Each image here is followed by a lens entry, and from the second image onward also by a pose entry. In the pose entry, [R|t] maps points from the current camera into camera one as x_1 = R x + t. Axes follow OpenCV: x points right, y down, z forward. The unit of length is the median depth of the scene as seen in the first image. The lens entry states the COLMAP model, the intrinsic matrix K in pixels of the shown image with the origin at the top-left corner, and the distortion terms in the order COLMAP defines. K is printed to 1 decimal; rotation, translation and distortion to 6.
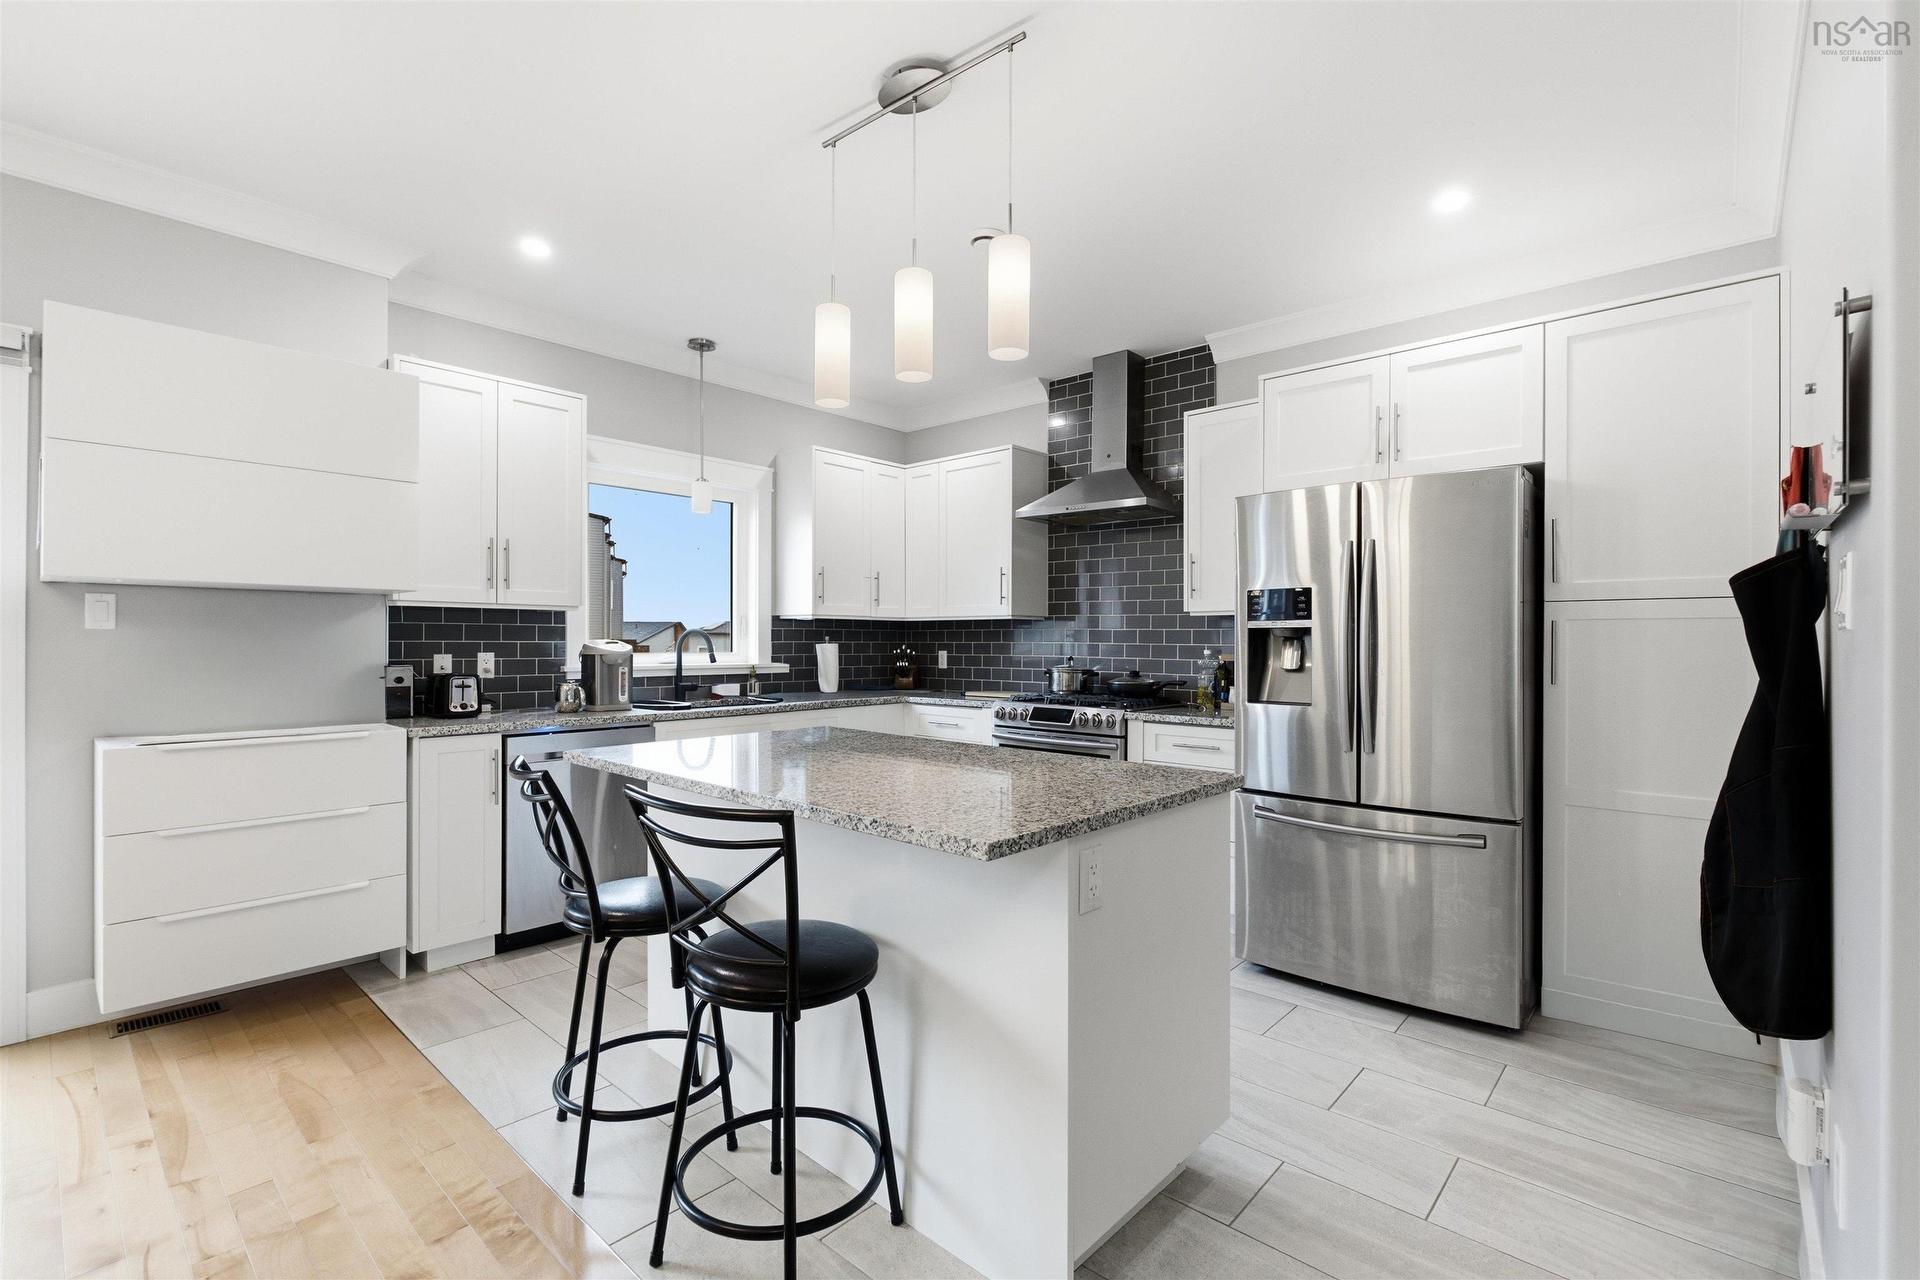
lens RADIAL K [[847.2, 0, 962.5], [0, 847.2, 644.0], [0, 0, 1]] dist [0.001328, 0.000132]
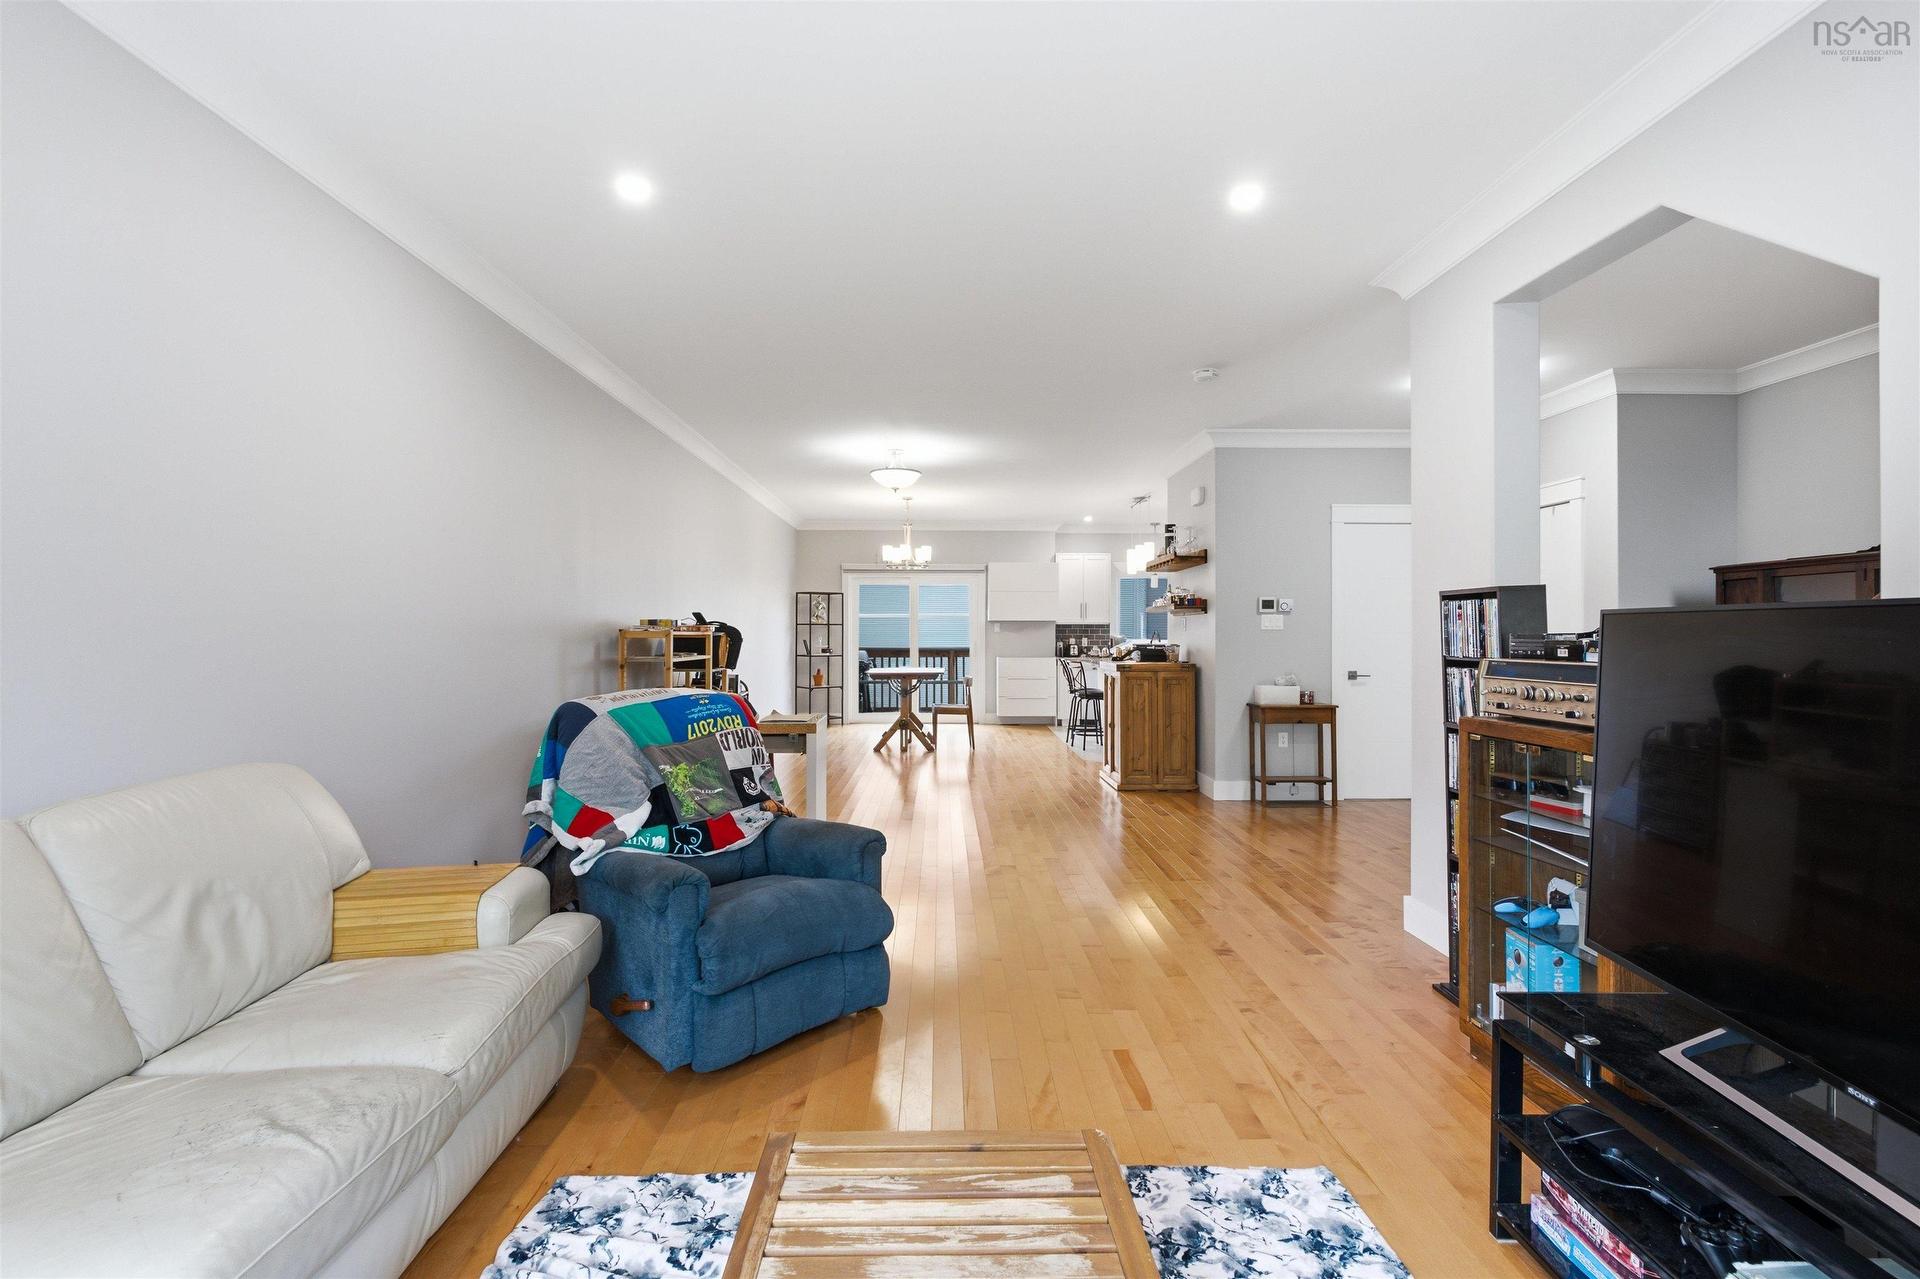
lens RADIAL K [[847.2, 0, 958.8], [0, 847.2, 635.2], [0, 0, 1]] dist [0.001328, 0.000132]
pose [[0.684870, -0.001682, -0.728663, 1.182293], [0.000798, 0.999998, -0.001558, 0.002988], [0.728664, 0.000486, 0.684871, -1.246661]]
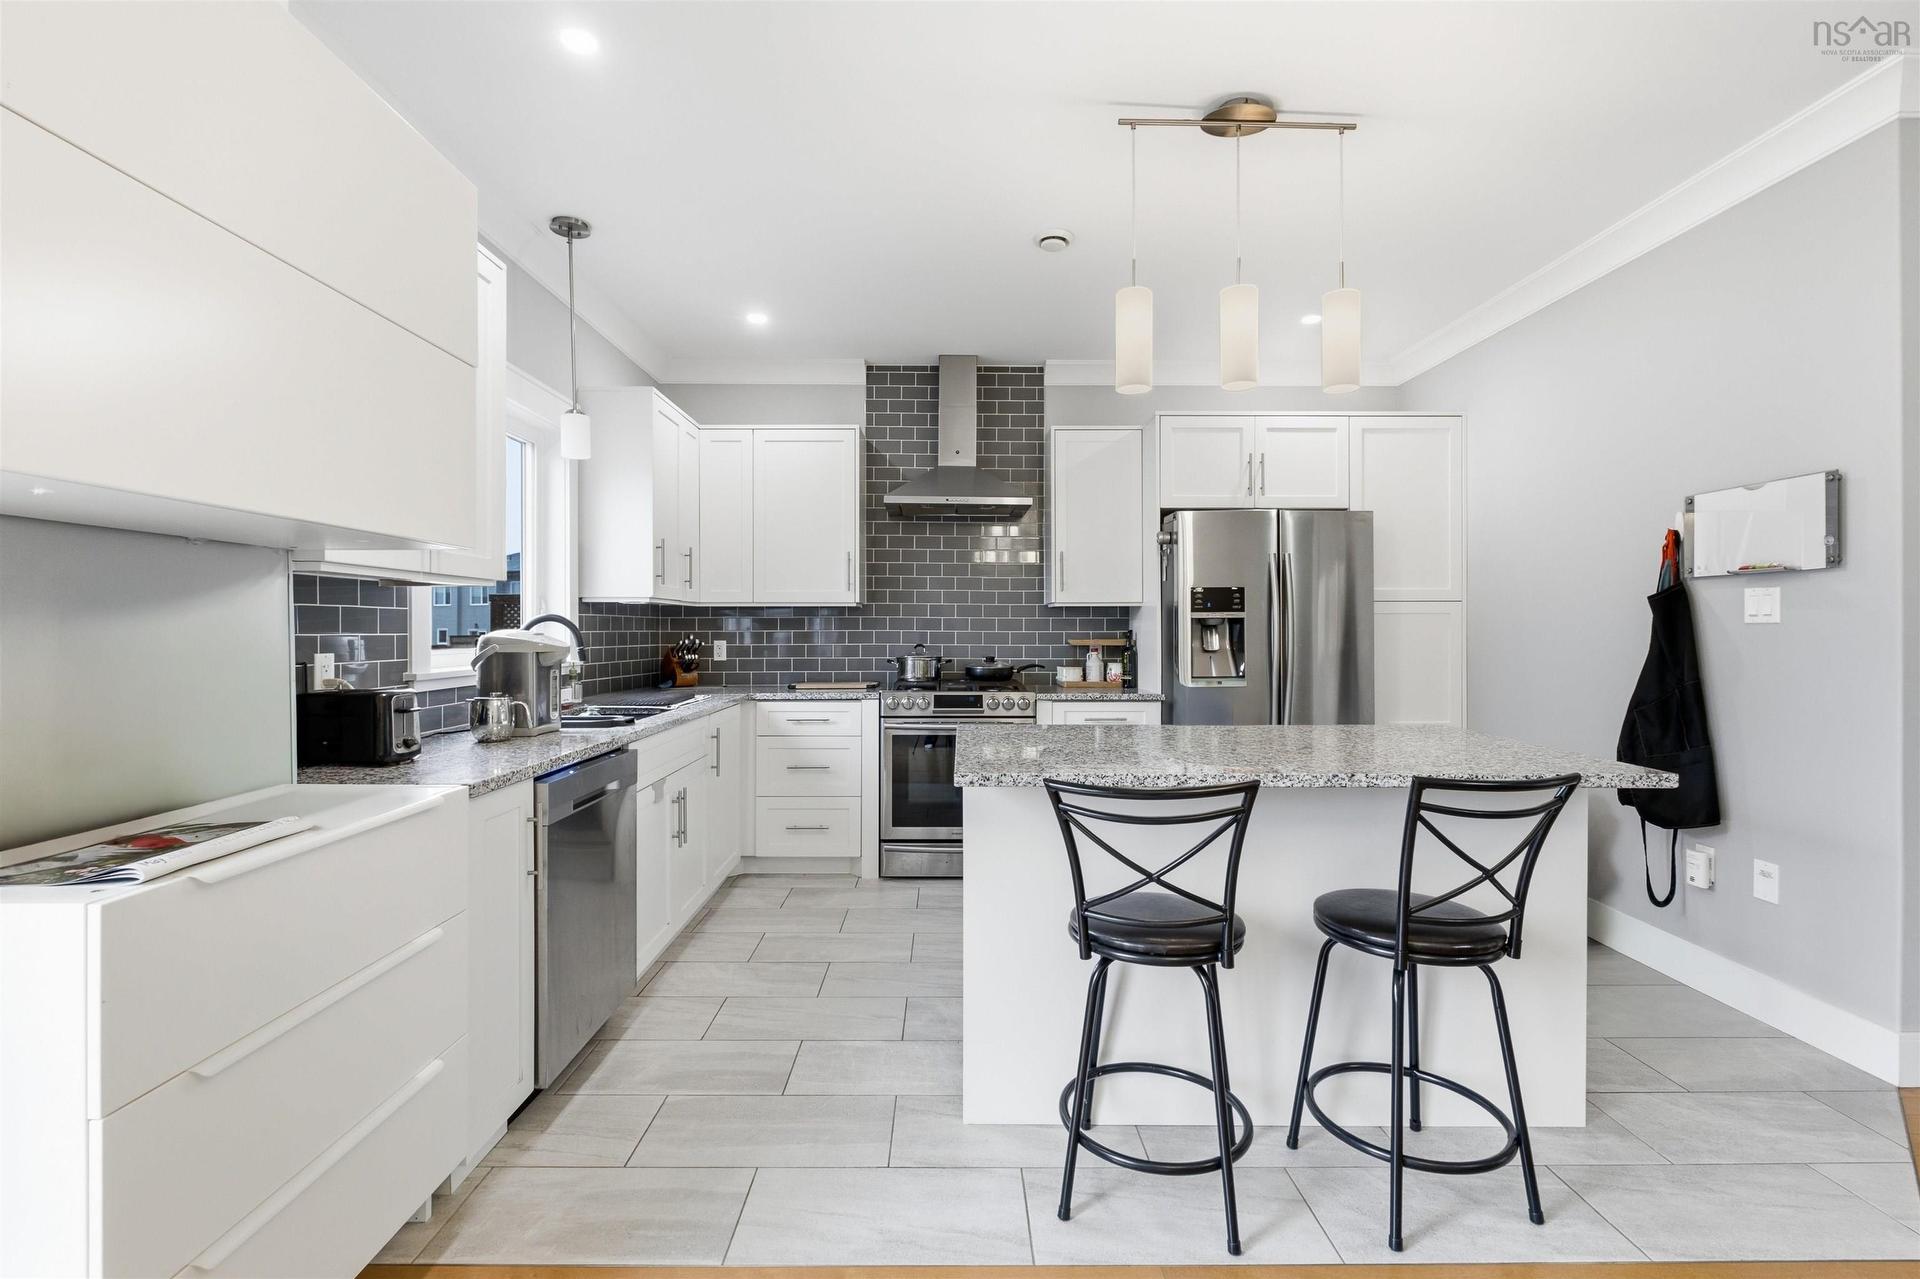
lens RADIAL K [[847.2, 0, 955.6], [0, 847.2, 630.0], [0, 0, 1]] dist [0.001328, 0.000132]
pose [[0.741341, -0.005685, 0.671104, -0.539380], [0.005833, 0.999981, 0.002028, -0.004253], [-0.671103, 0.002412, 0.741360, 0.227825]]
